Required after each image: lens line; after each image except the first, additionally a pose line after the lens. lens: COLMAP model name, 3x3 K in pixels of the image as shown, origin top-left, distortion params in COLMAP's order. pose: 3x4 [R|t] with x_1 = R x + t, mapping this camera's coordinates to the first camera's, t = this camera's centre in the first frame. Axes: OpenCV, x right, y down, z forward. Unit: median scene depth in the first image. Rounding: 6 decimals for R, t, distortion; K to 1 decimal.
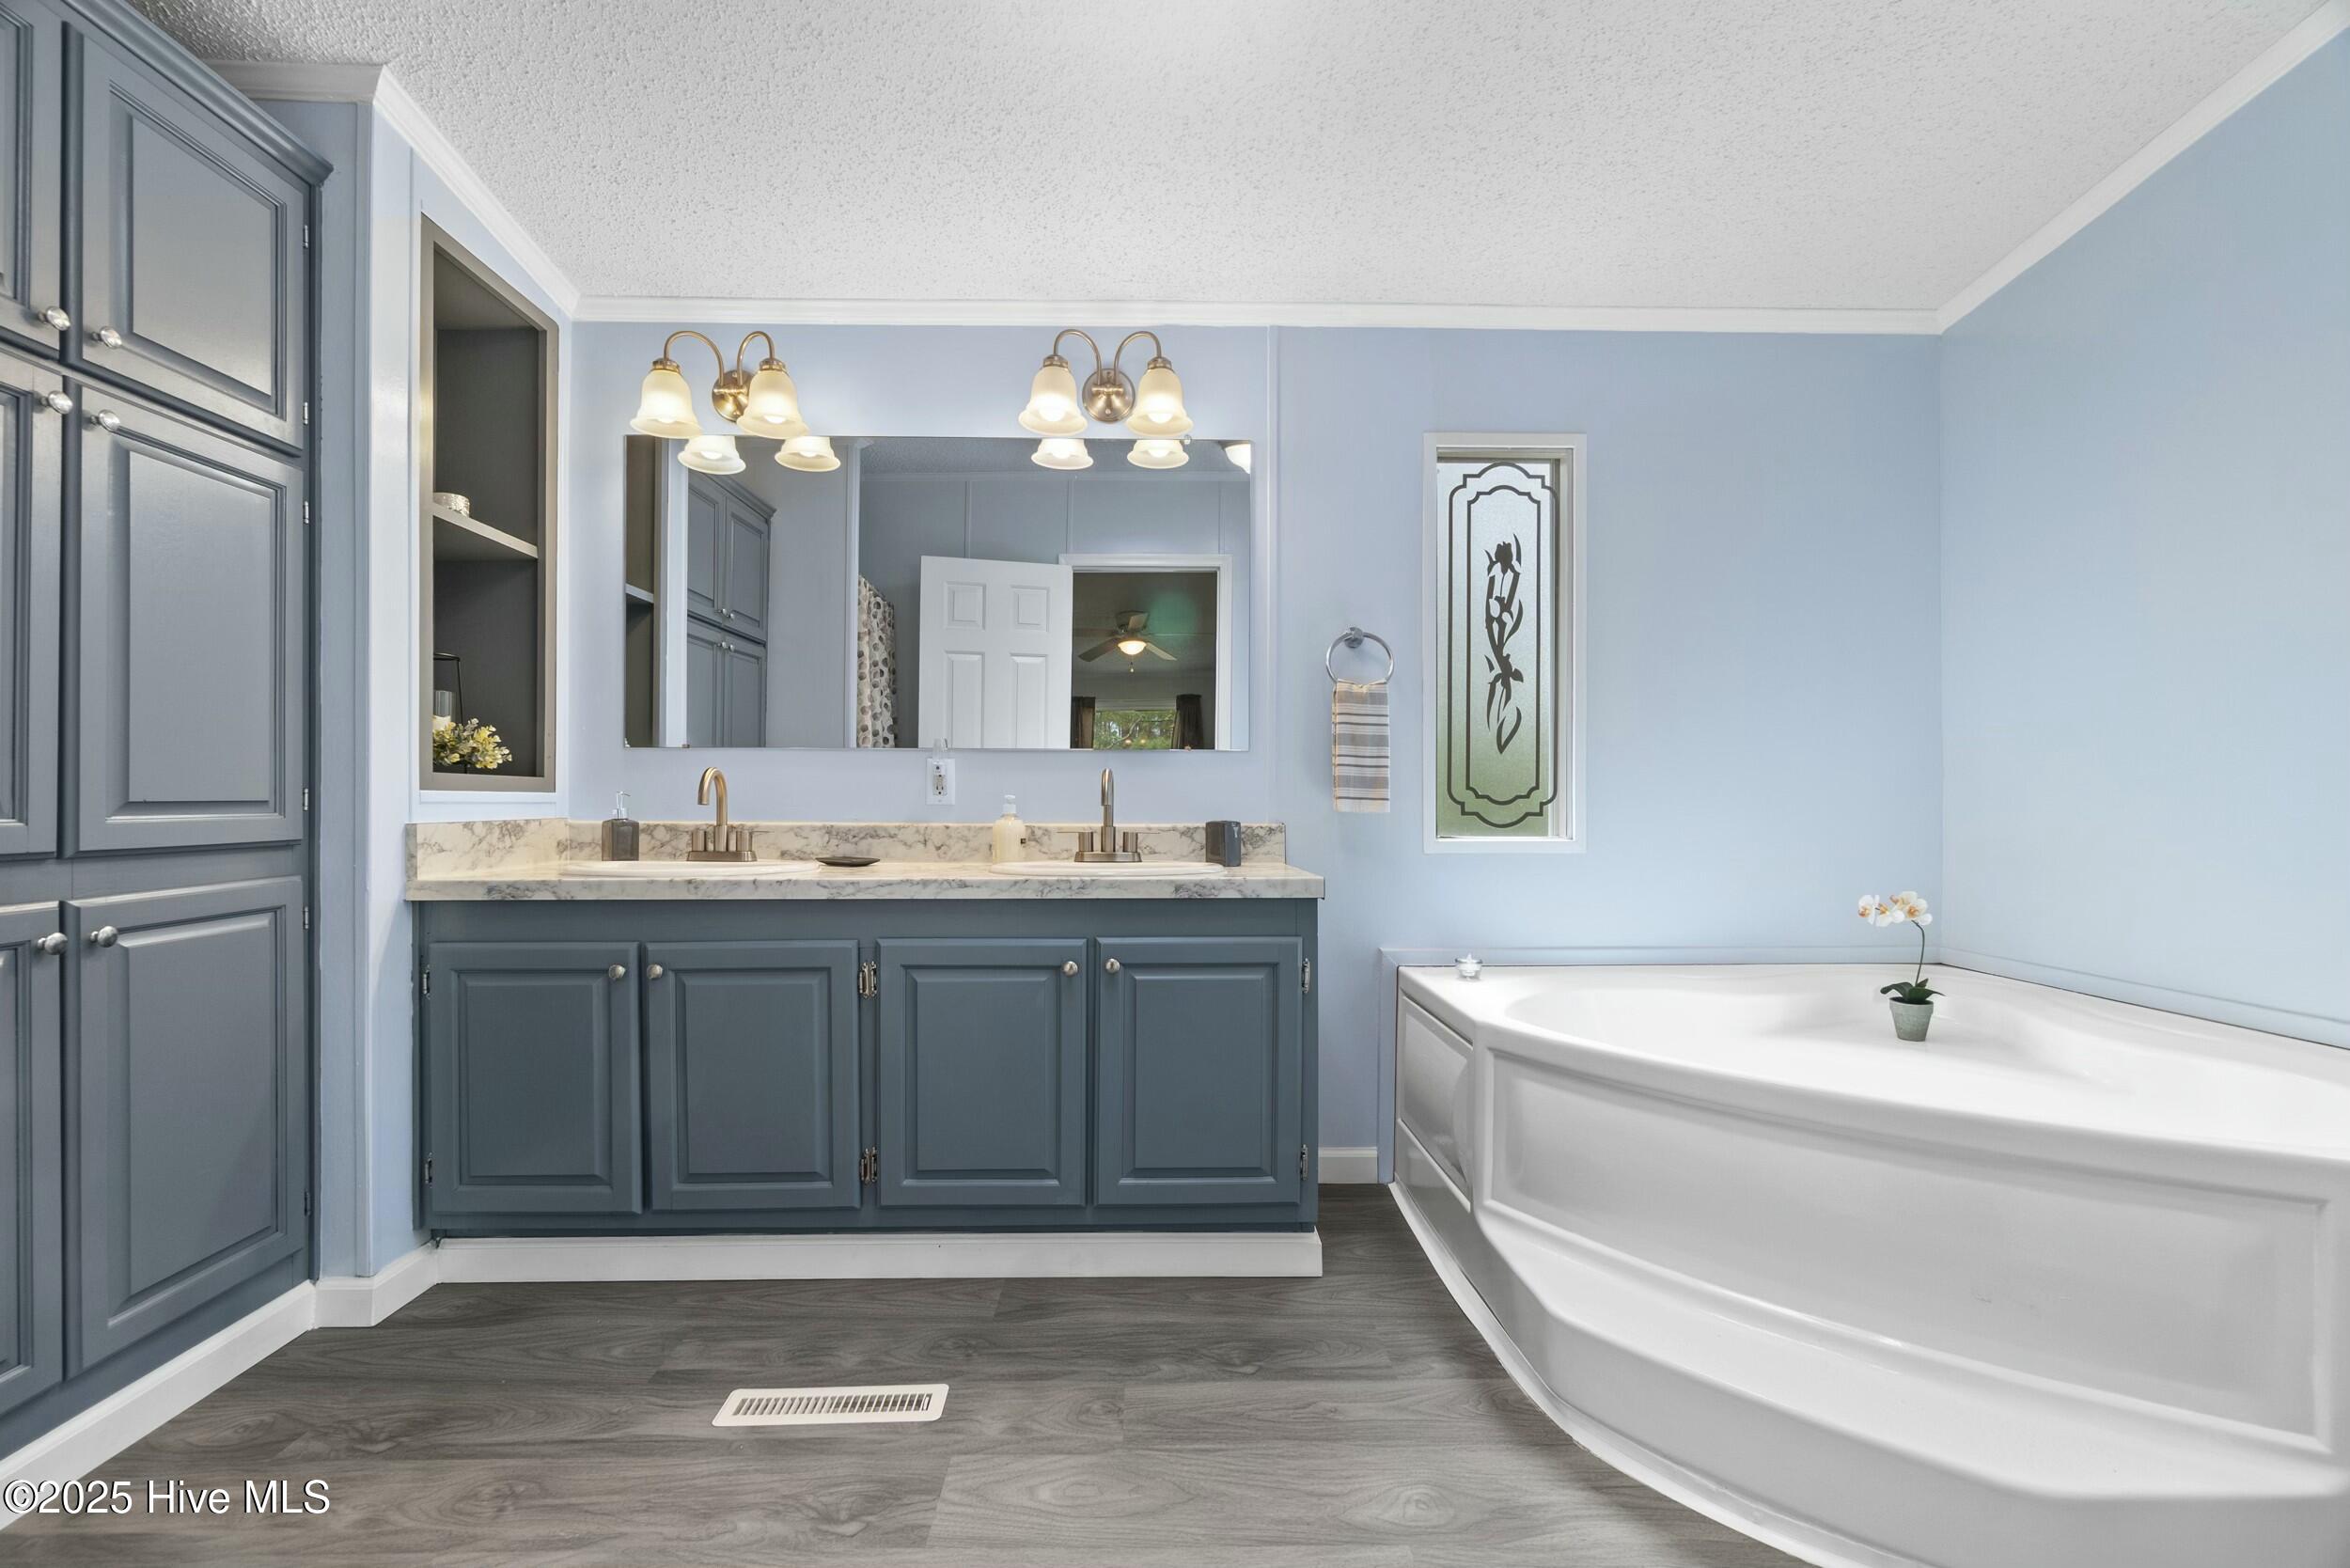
lens RADIAL K [[1034.2, 0, 1180.7], [0, 1034.2, 799.0], [0, 0, 1]] dist [-0.002834, 0.000798]
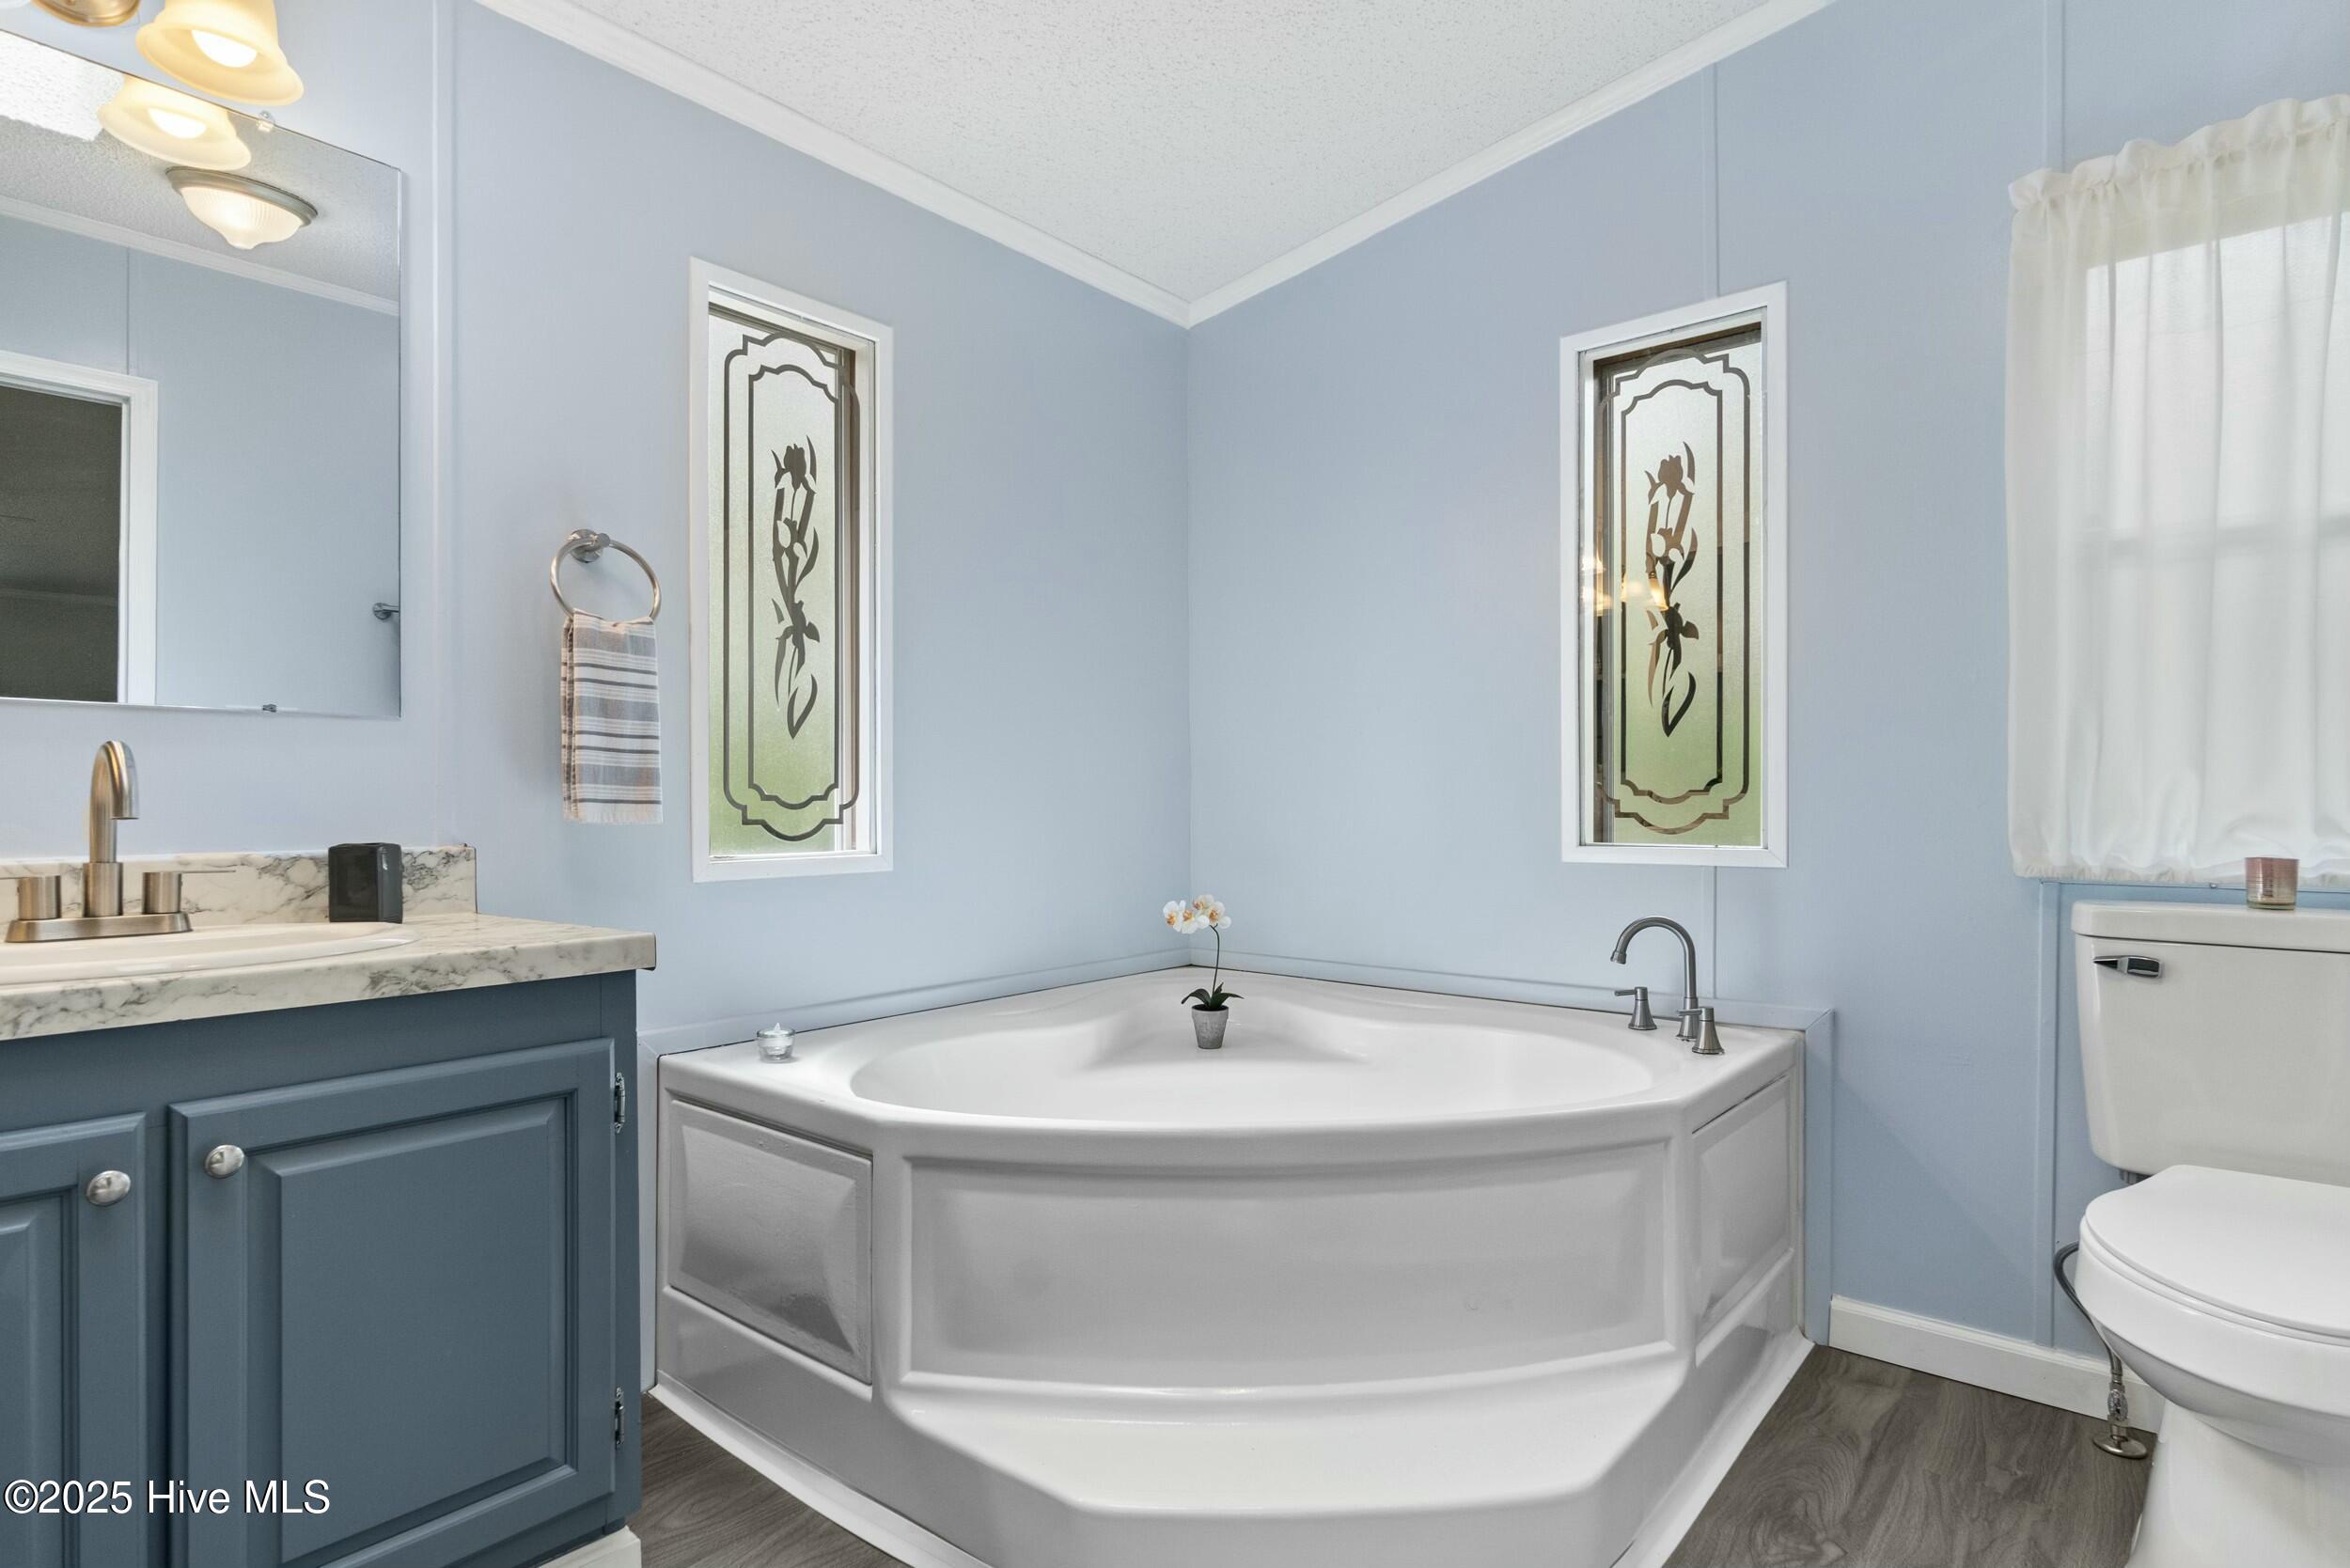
lens RADIAL K [[1226.3, 0, 1175.6], [0, 1226.3, 795.8], [0, 0, 1]] dist [0.003637, -0.002838]
pose [[0.660084, -0.001225, 0.751191, -0.165377], [0.000666, 0.999999, 0.001046, -0.004527], [-0.751191, -0.000190, 0.660085, 0.248477]]
